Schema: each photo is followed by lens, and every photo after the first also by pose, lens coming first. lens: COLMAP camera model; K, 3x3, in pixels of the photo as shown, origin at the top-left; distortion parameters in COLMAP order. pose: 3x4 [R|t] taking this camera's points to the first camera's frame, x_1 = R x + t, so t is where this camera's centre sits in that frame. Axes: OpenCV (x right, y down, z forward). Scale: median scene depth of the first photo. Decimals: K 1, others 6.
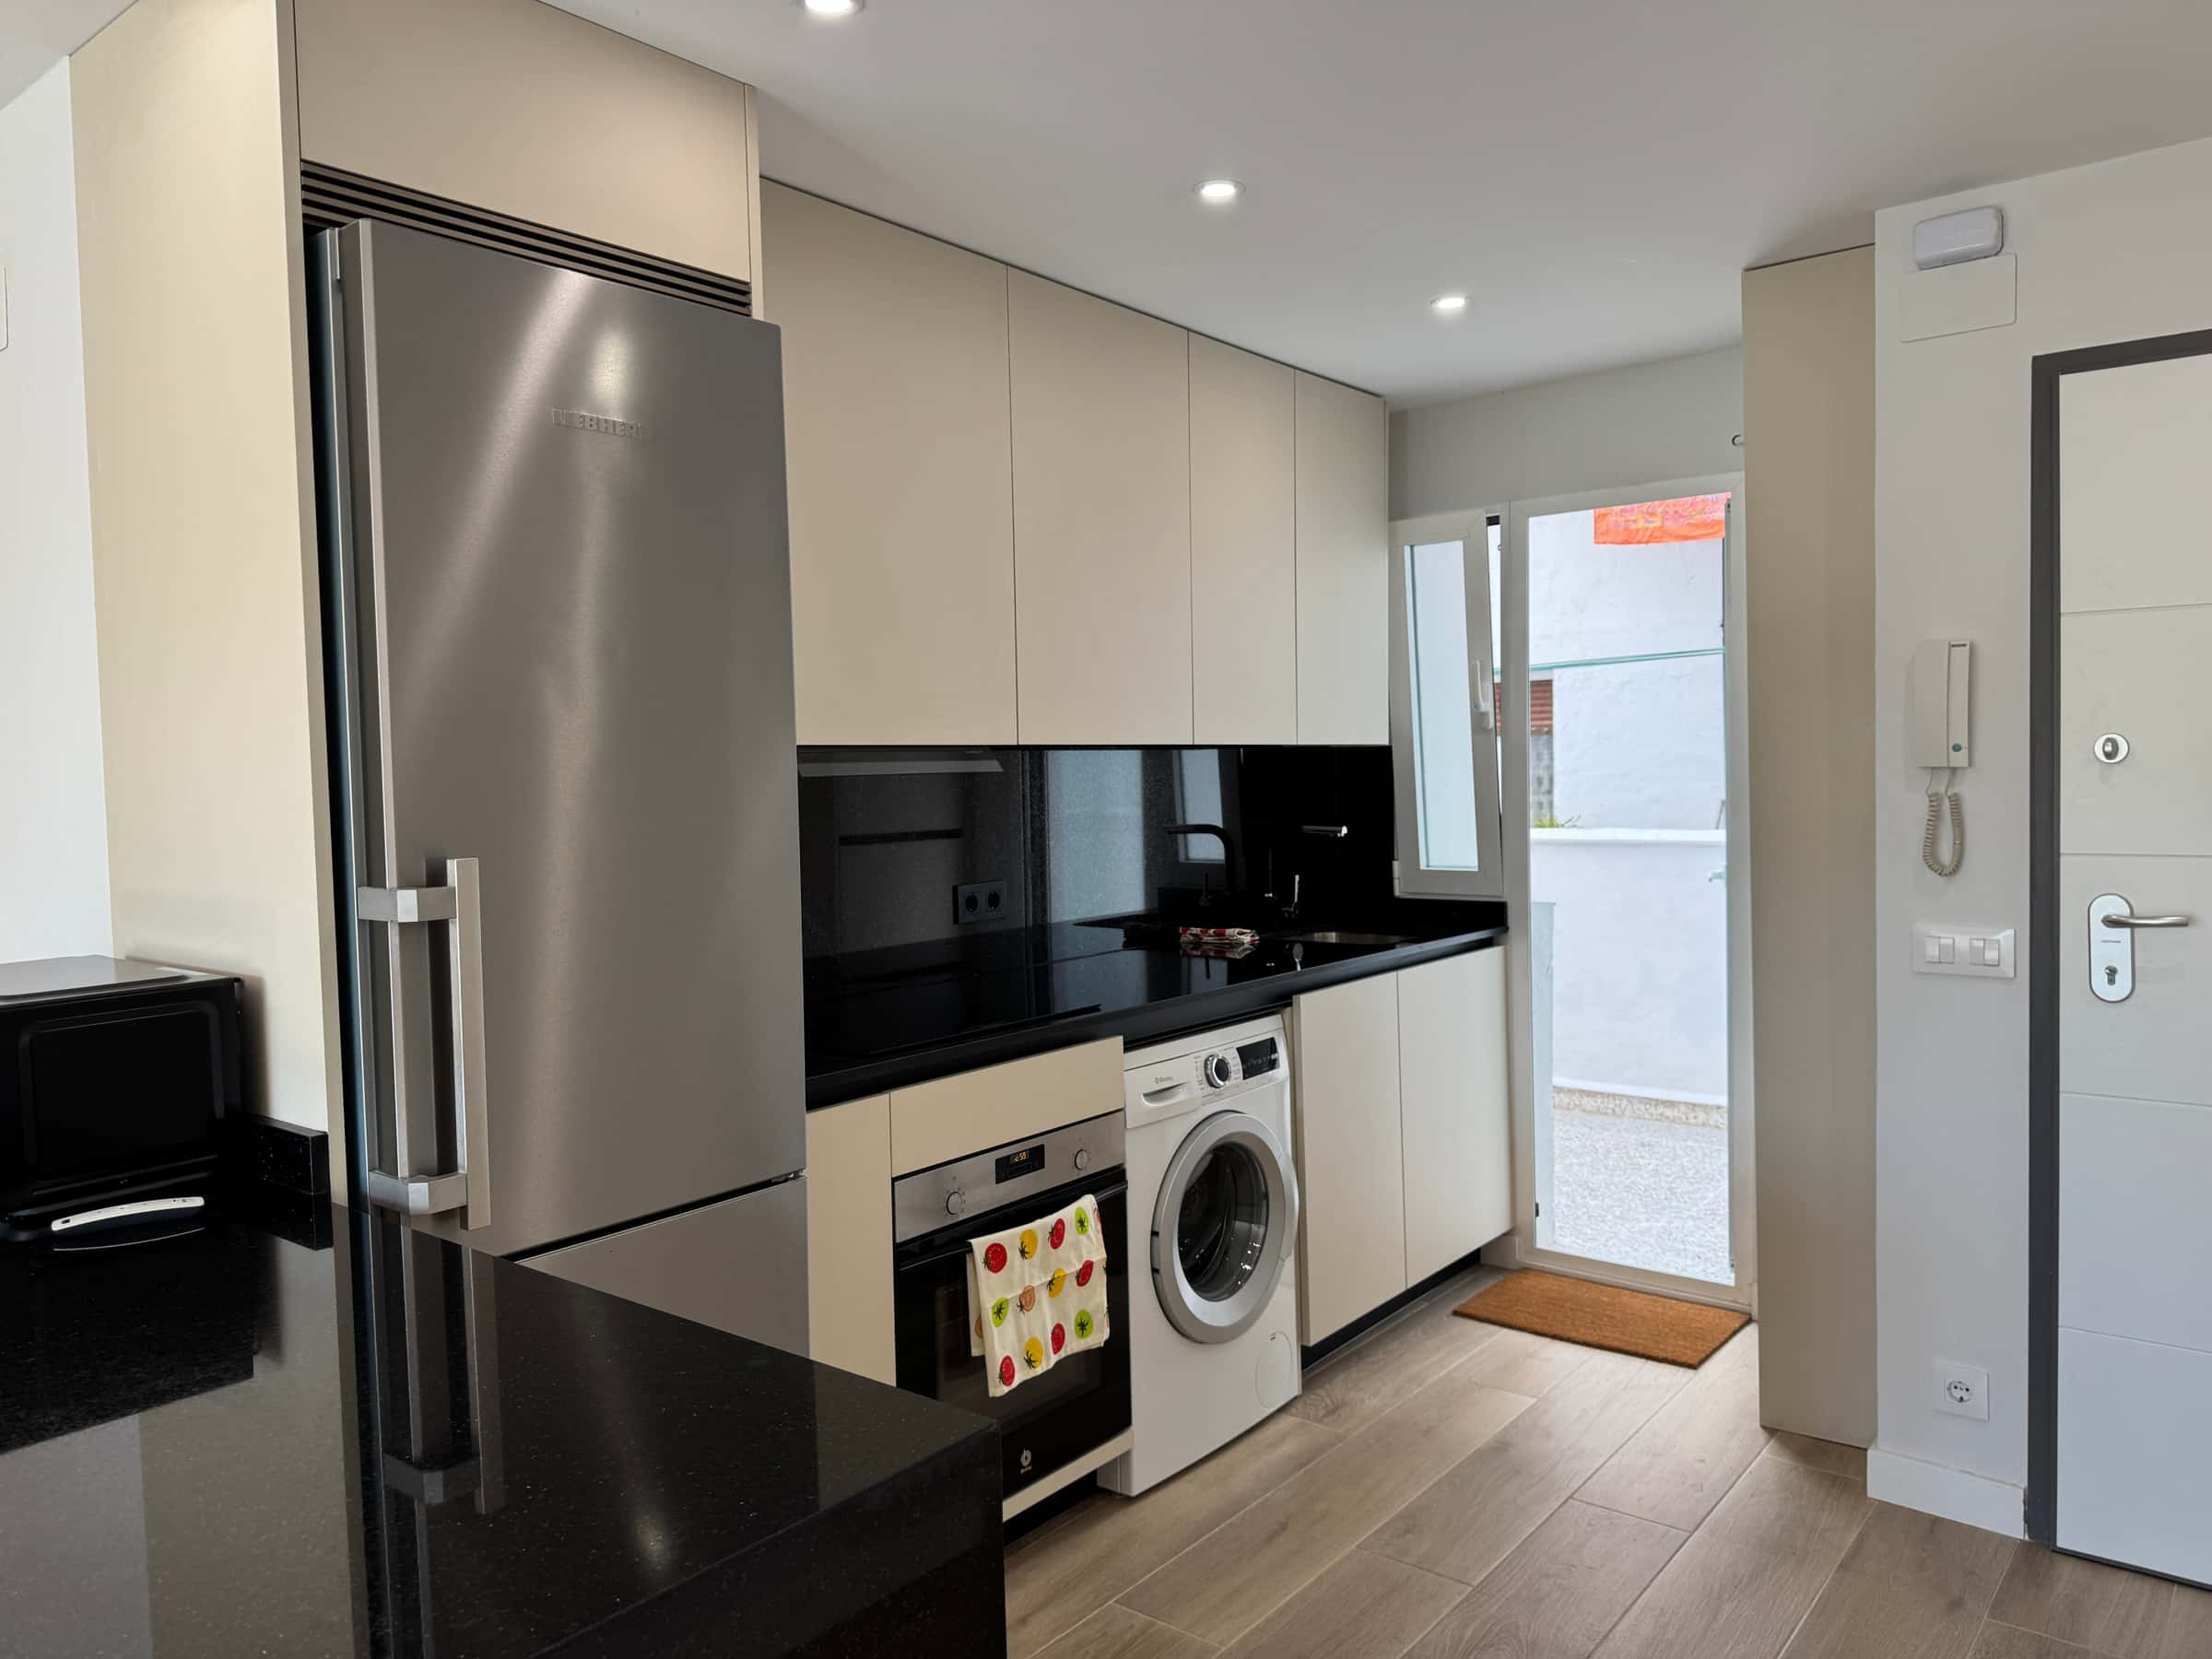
lens RADIAL K [[1550.9, 0, 1106.0], [0, 1550.9, 829.5], [0, 0, 1]] dist [0.035758, -0.006674]
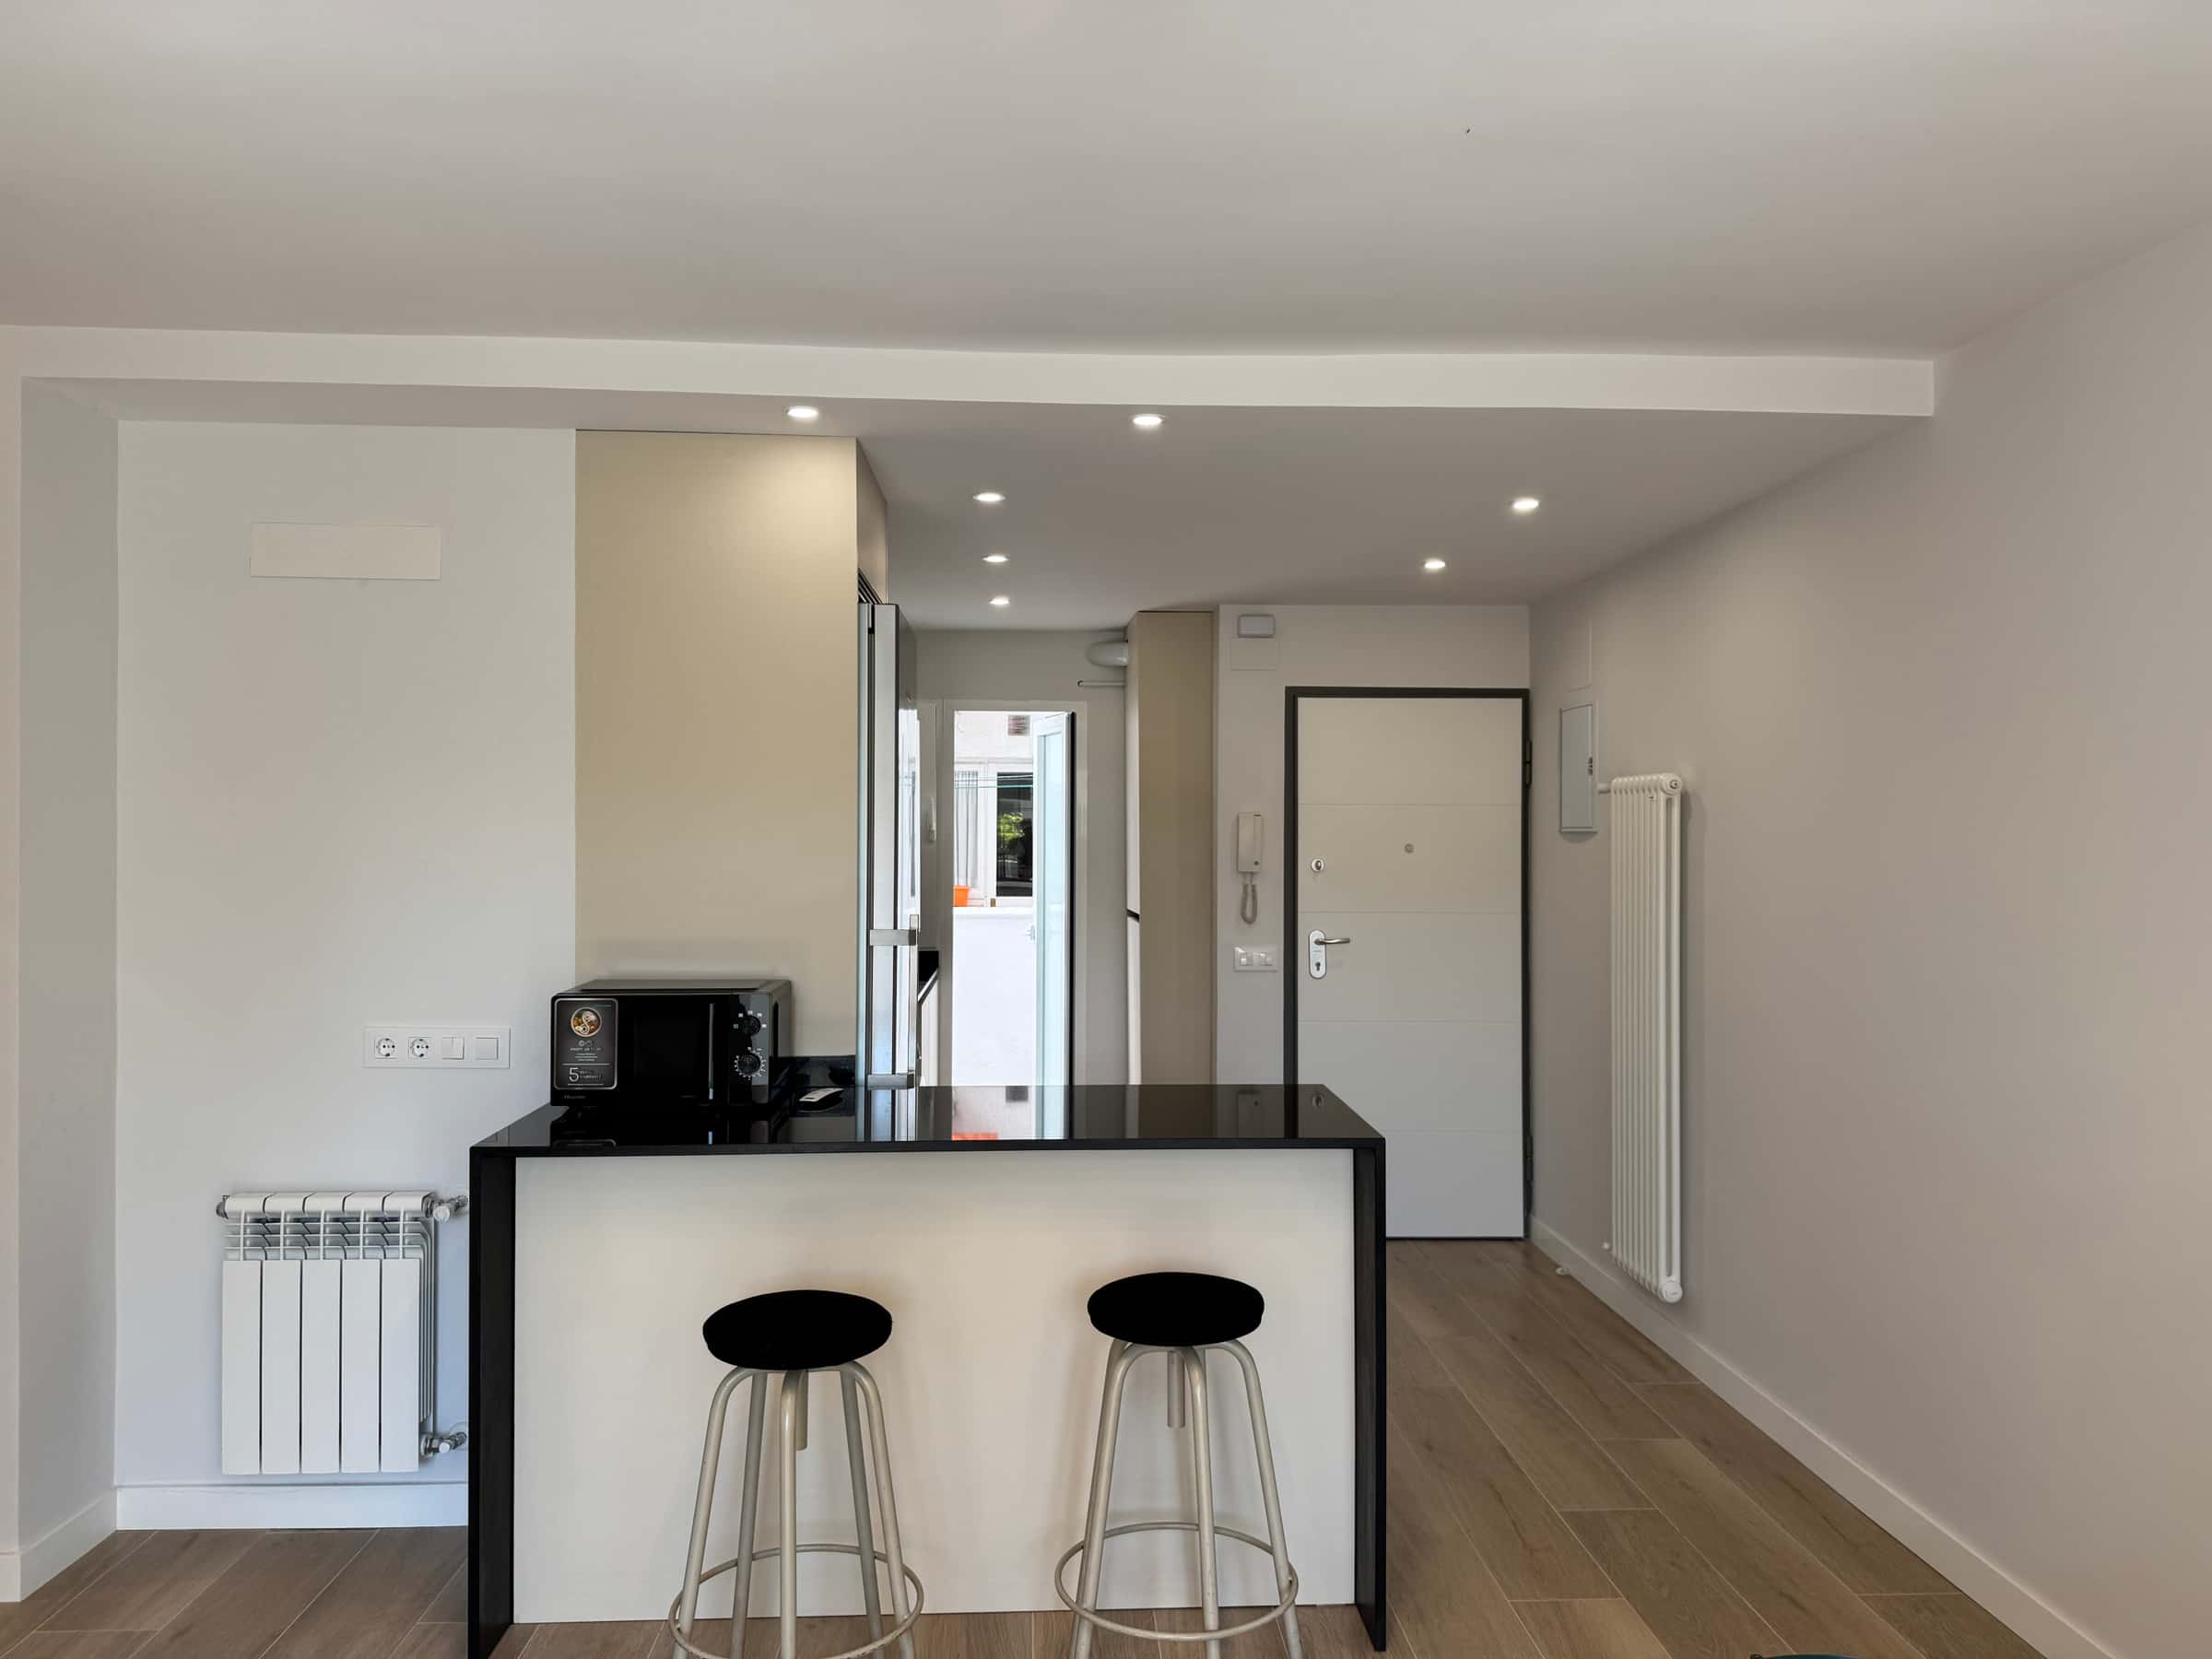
lens RADIAL K [[1550.9, 0, 1106.0], [0, 1550.9, 829.5], [0, 0, 1]] dist [0.035758, -0.006674]
pose [[0.746518, 0.030191, 0.664680, -1.016790], [0.011902, 0.998204, -0.058708, 0.023894], [-0.665259, 0.051738, 0.744818, -0.433629]]
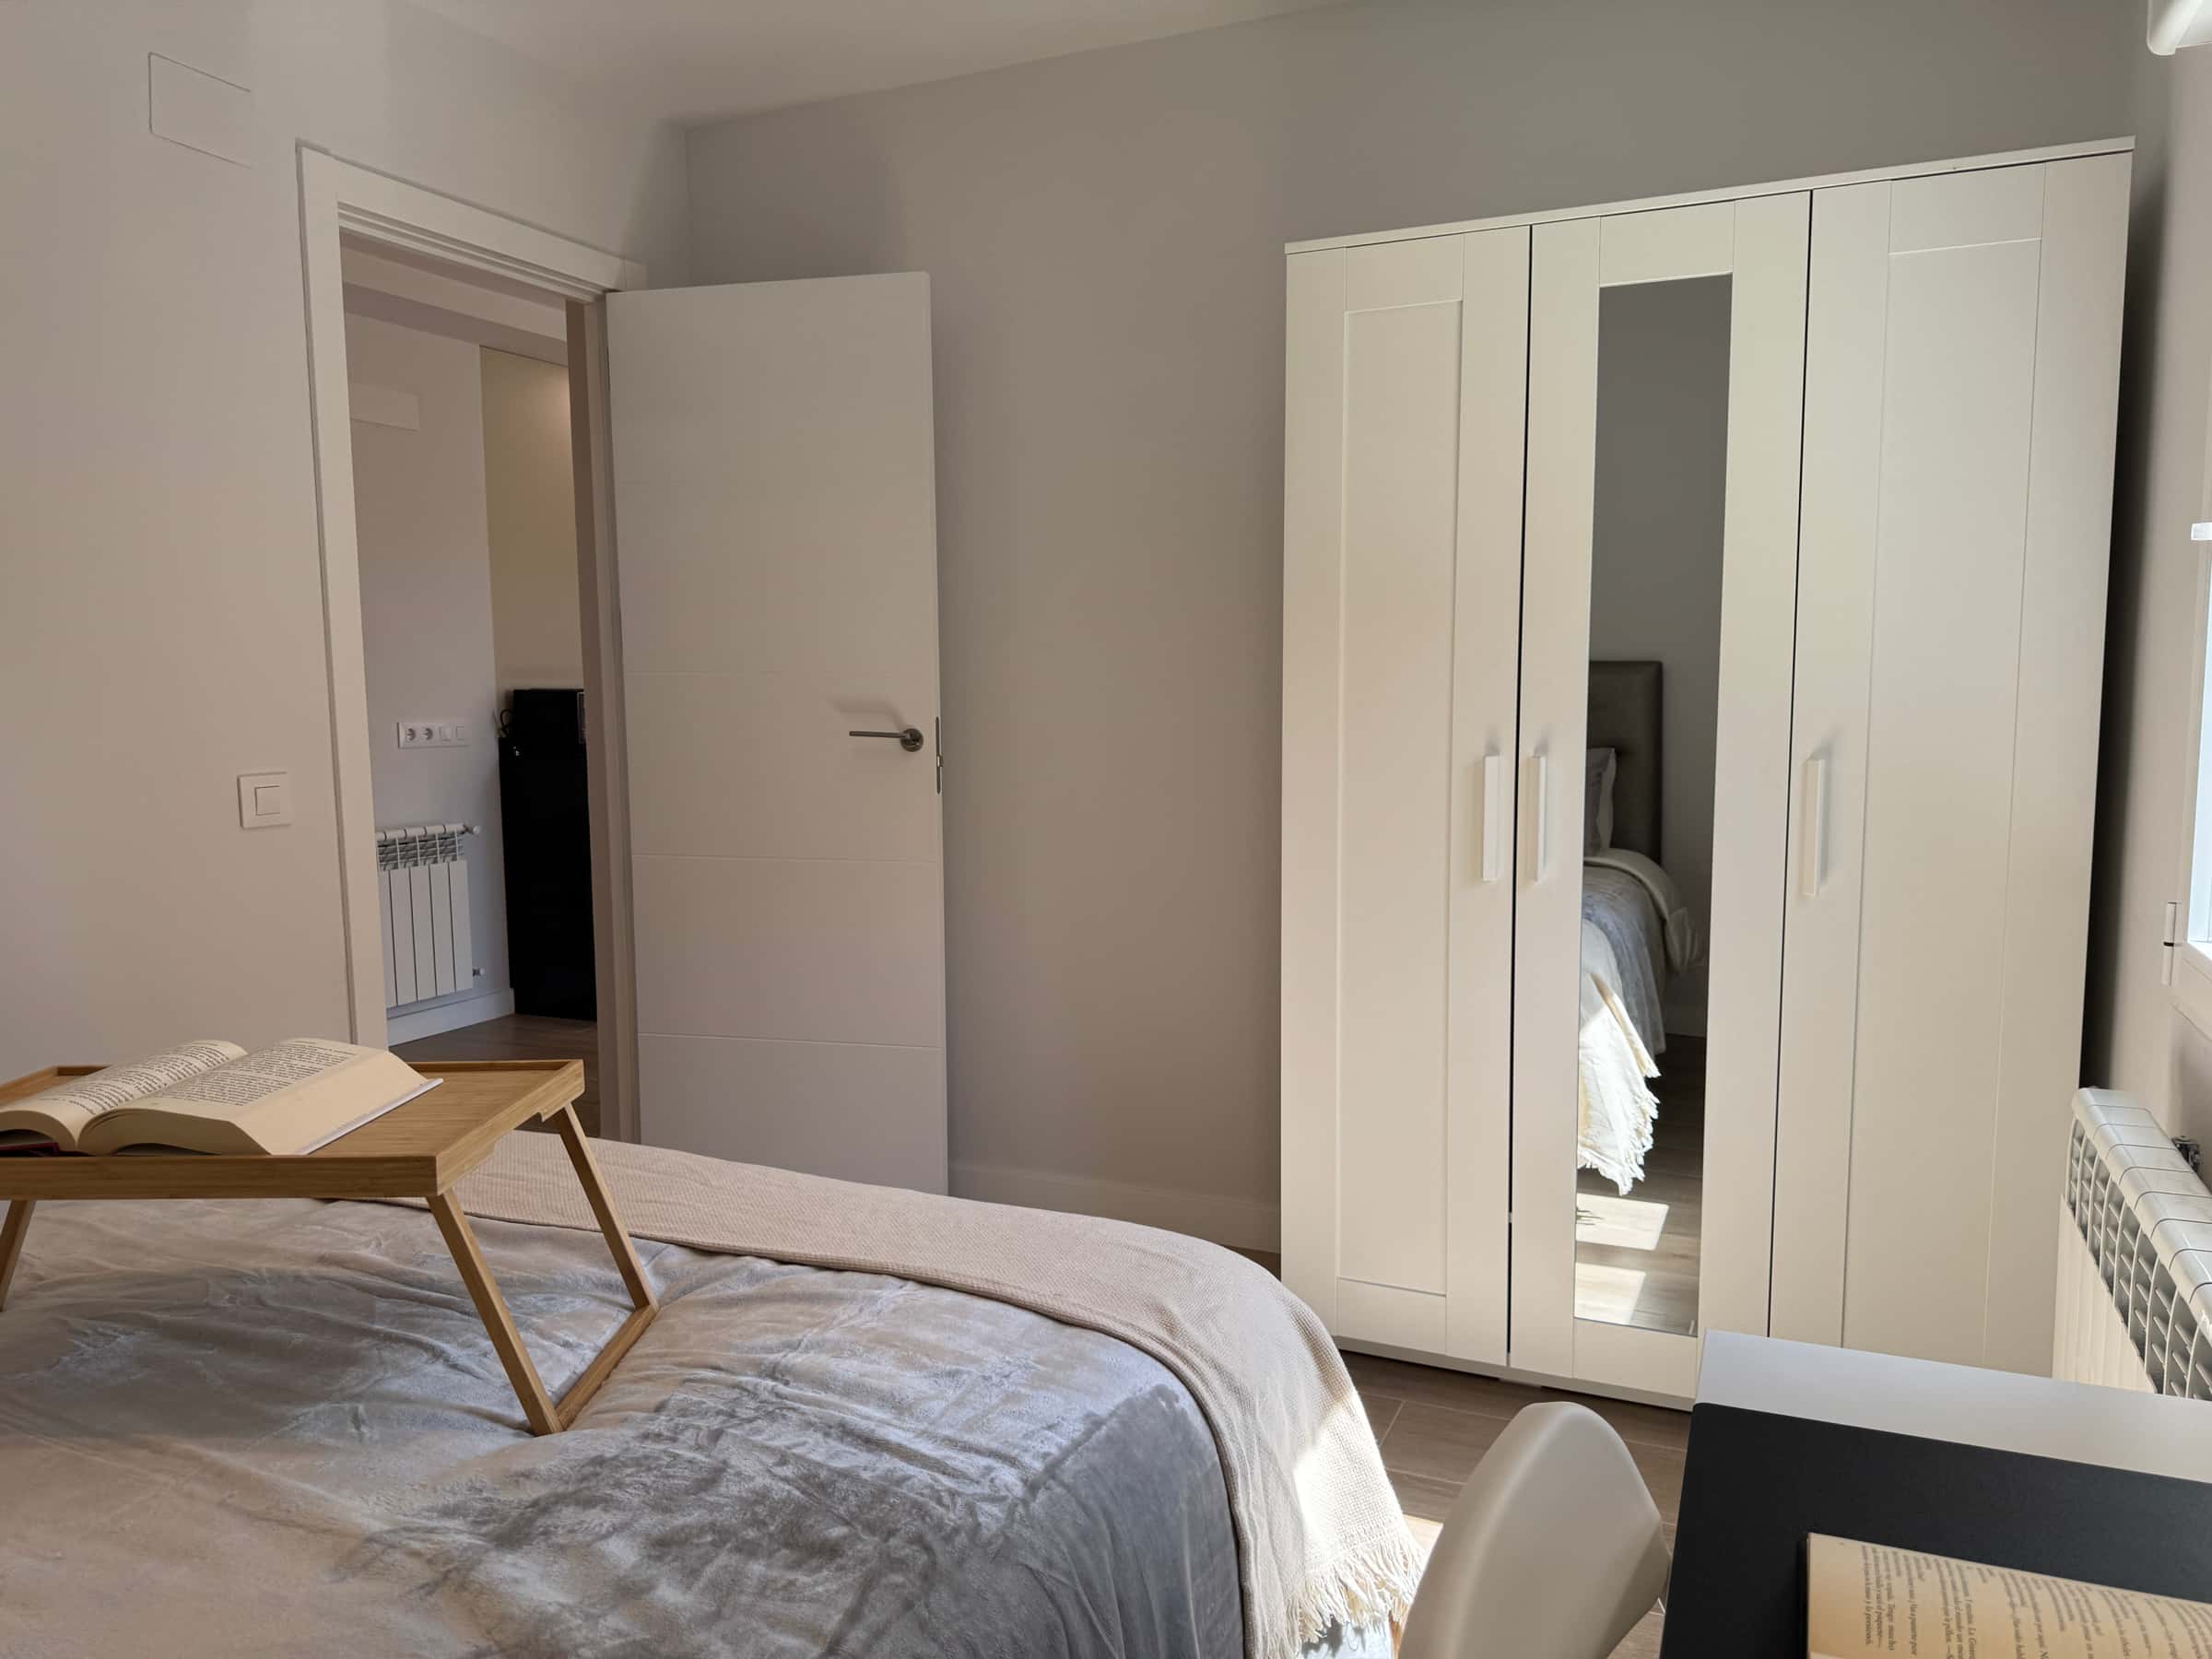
lens RADIAL K [[1550.9, 0, 1106.0], [0, 1550.9, 829.5], [0, 0, 1]] dist [0.035758, -0.006674]
pose [[-0.248874, -0.075283, 0.965606, -2.631791], [0.052120, 0.994489, 0.090968, 0.099146], [-0.967132, 0.072966, -0.243579, 0.486214]]
